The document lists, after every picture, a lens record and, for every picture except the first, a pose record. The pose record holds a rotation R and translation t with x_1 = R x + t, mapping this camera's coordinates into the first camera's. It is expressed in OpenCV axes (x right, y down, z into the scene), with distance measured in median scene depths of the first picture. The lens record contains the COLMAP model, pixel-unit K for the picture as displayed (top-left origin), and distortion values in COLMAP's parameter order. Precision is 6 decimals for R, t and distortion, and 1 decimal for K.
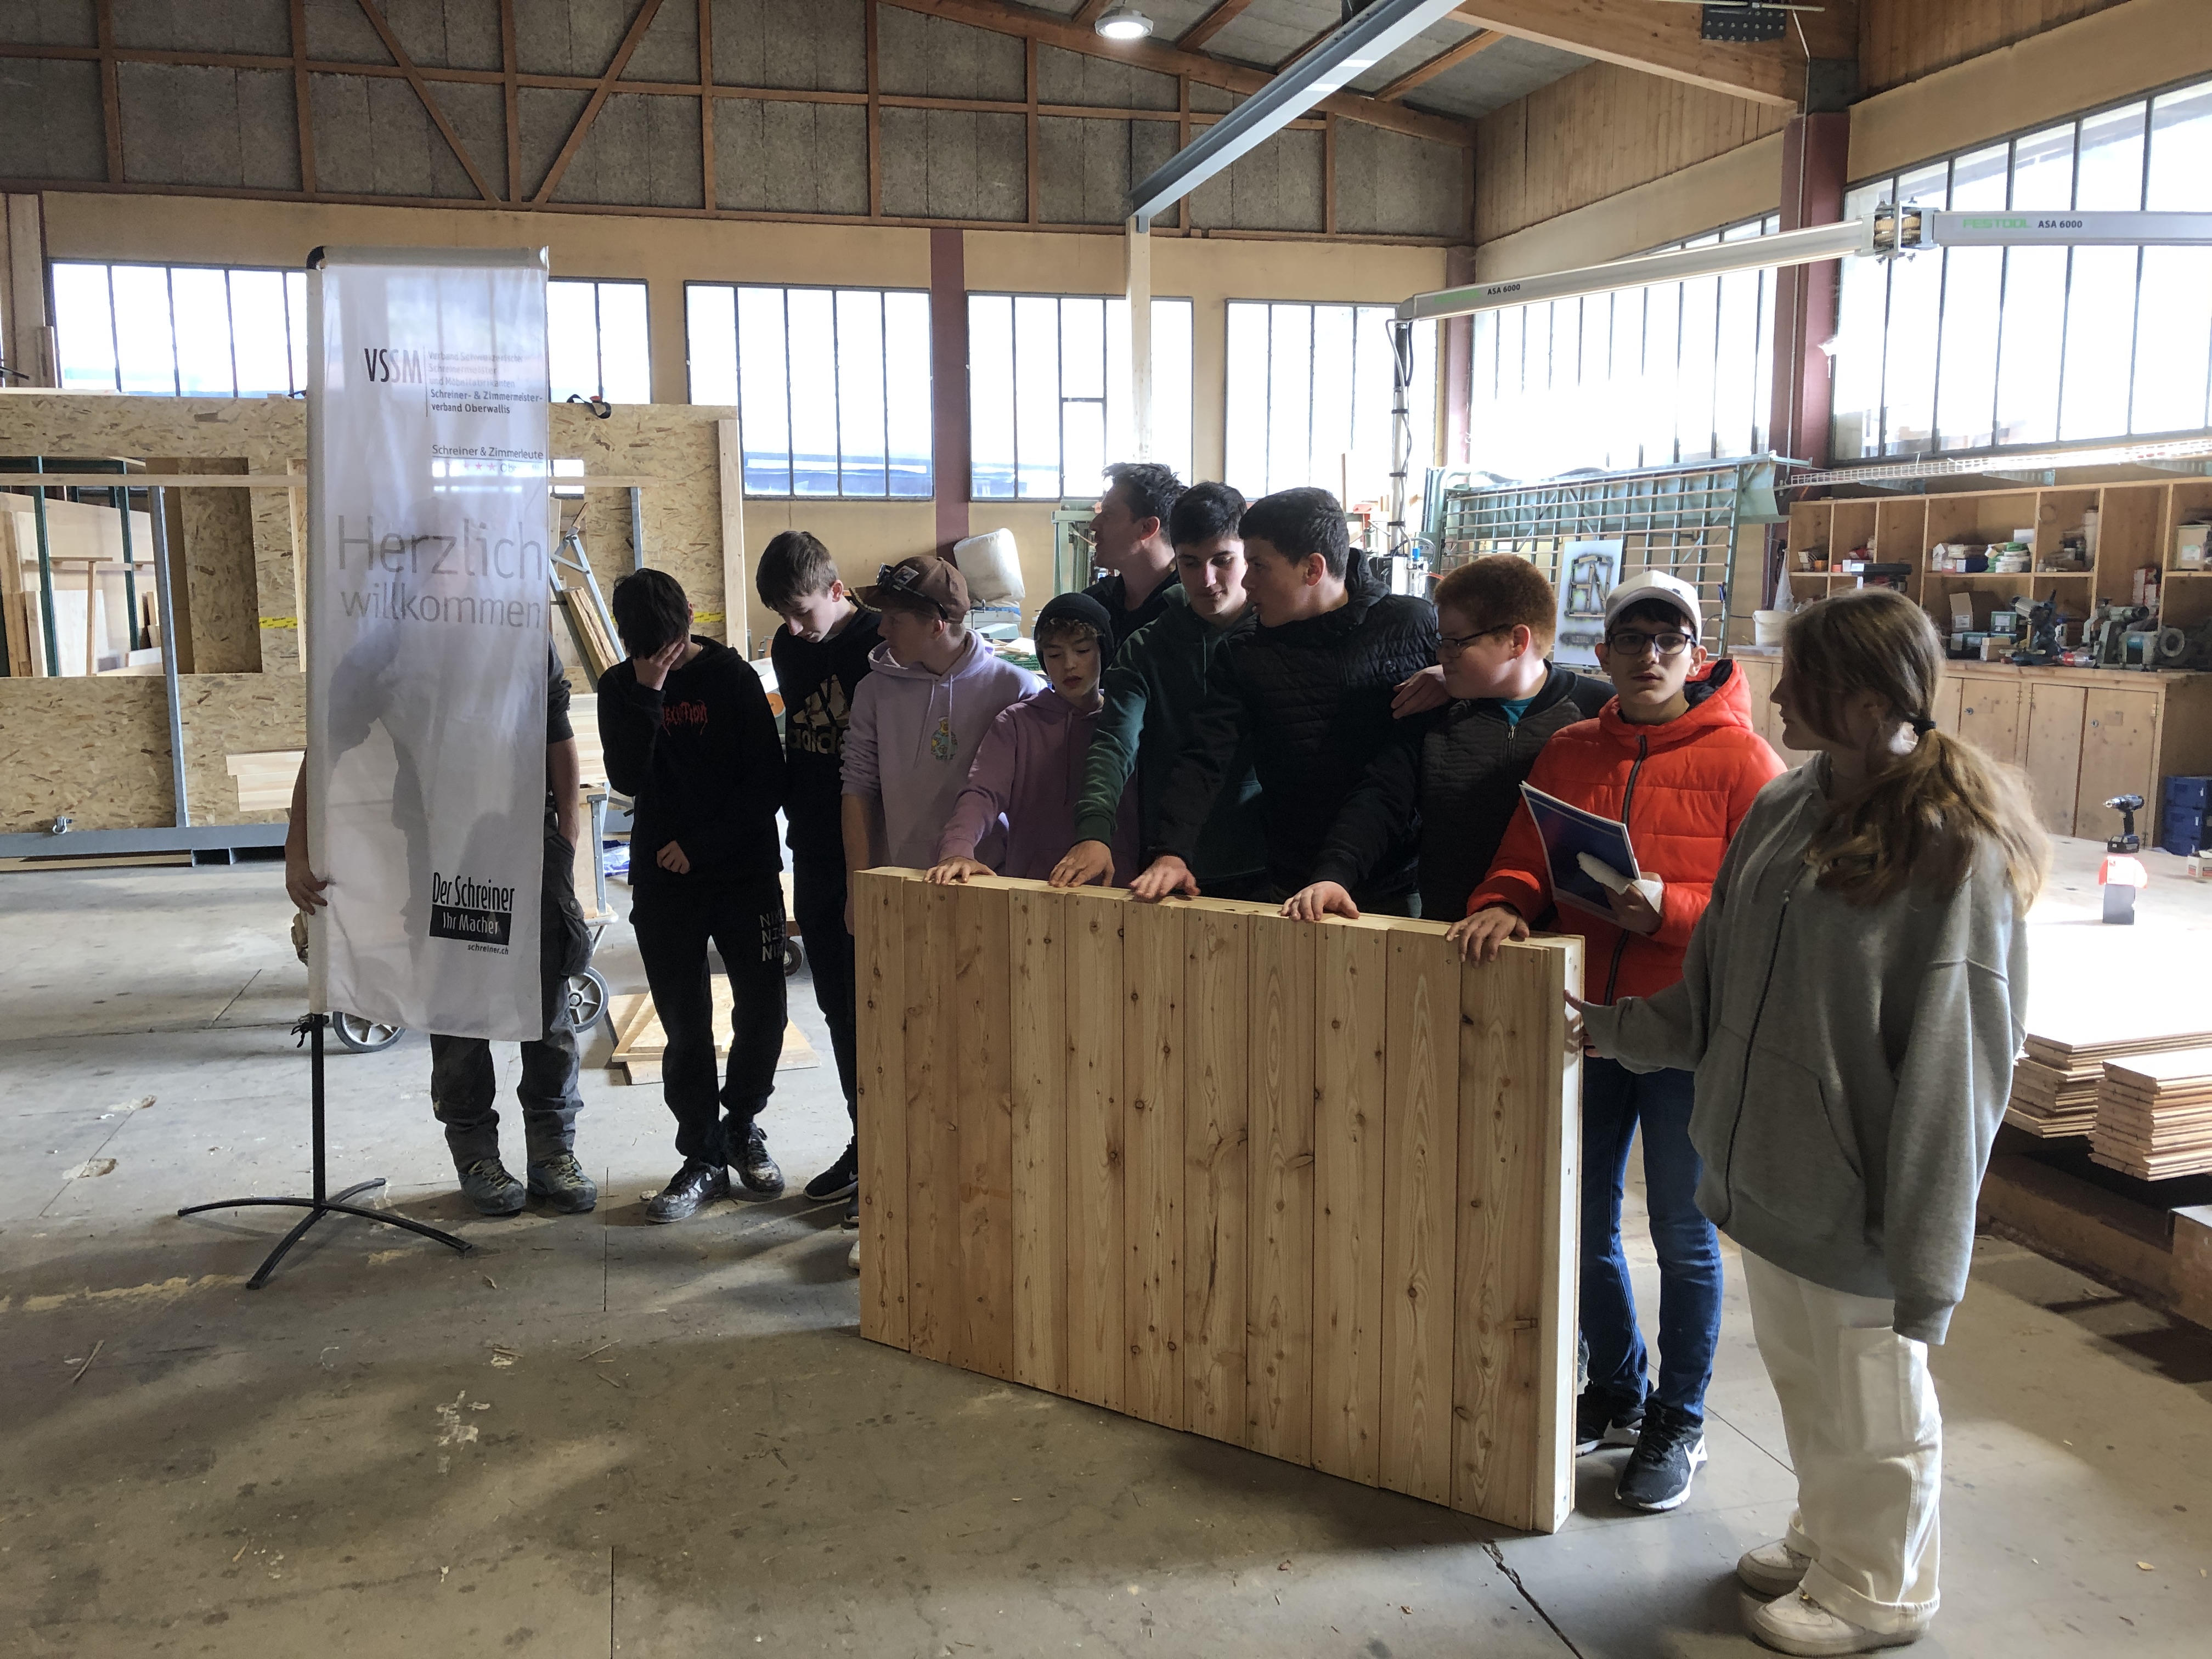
lens RADIAL K [[1818.6, 0, 1079.3], [0, 1818.6, 792.7], [0, 0, 1]] dist [0.021443, 0.000244]
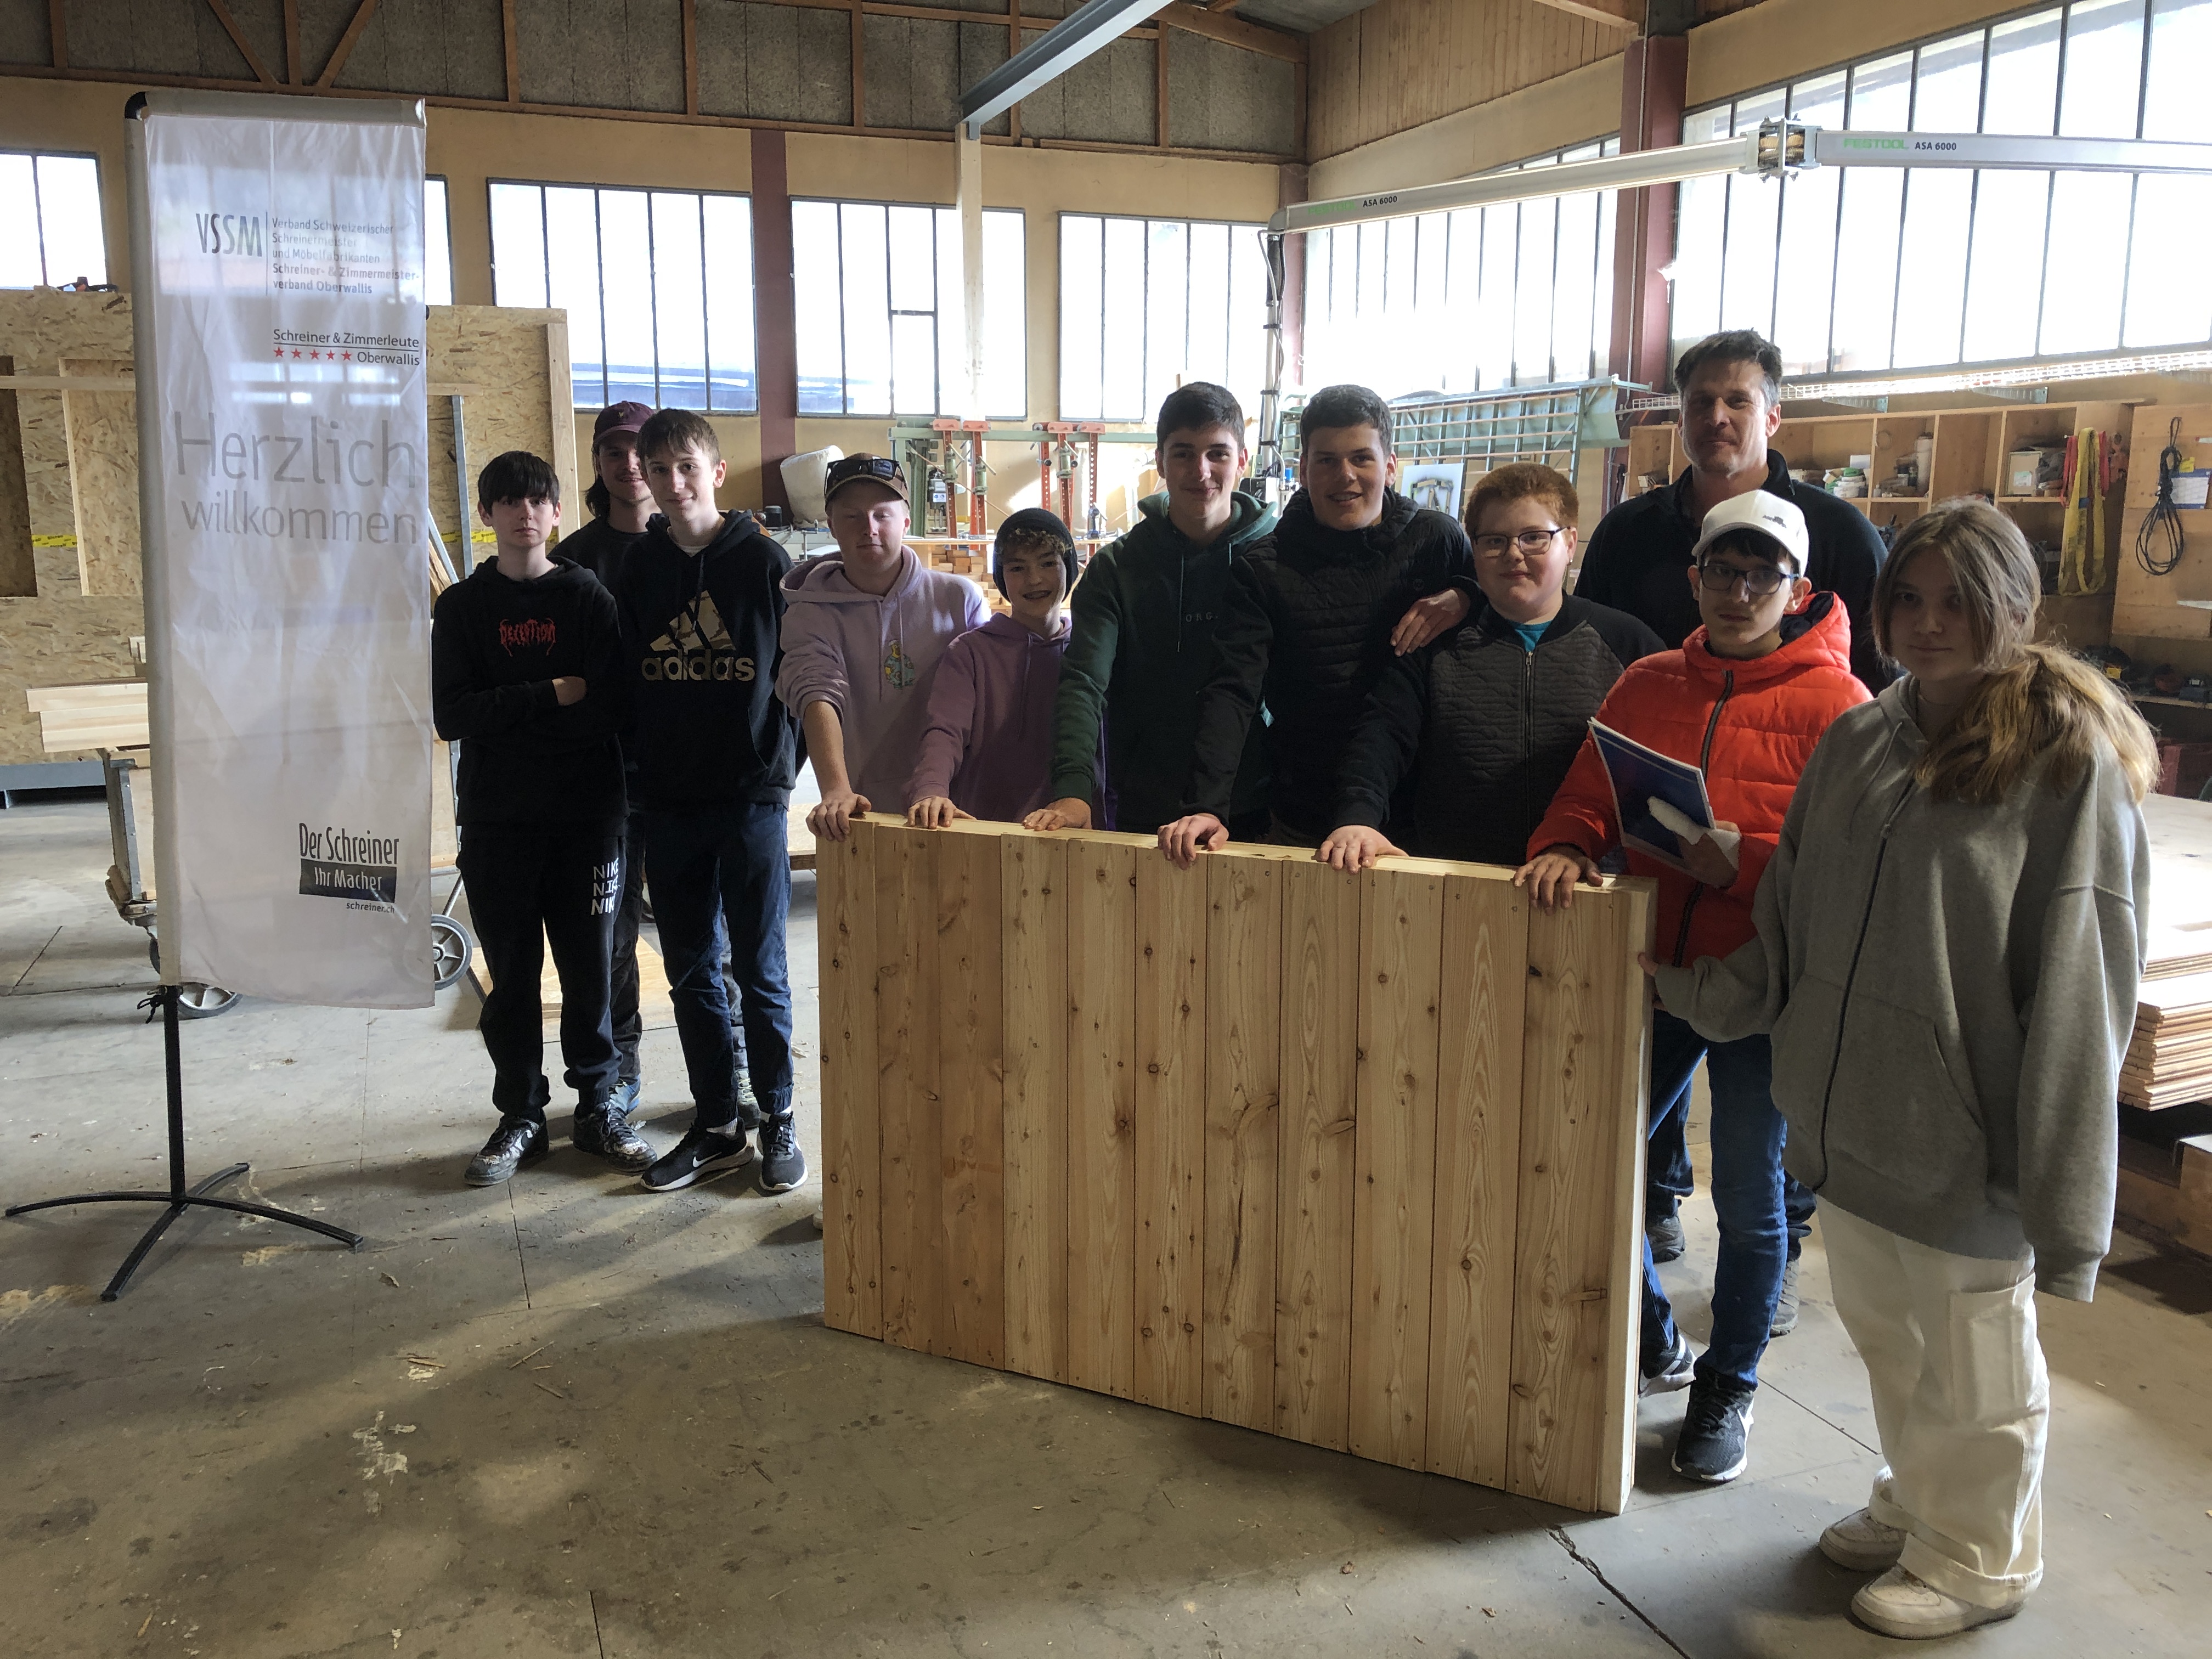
lens RADIAL K [[1817.4, 0, 1087.3], [0, 1817.4, 794.1], [0, 0, 1]] dist [0.029148, -0.010290]
pose [[0.993536, -0.013168, 0.112754, -0.091843], [0.008498, 0.999090, 0.041799, -0.004092], [-0.113202, -0.040571, 0.992743, 0.094279]]
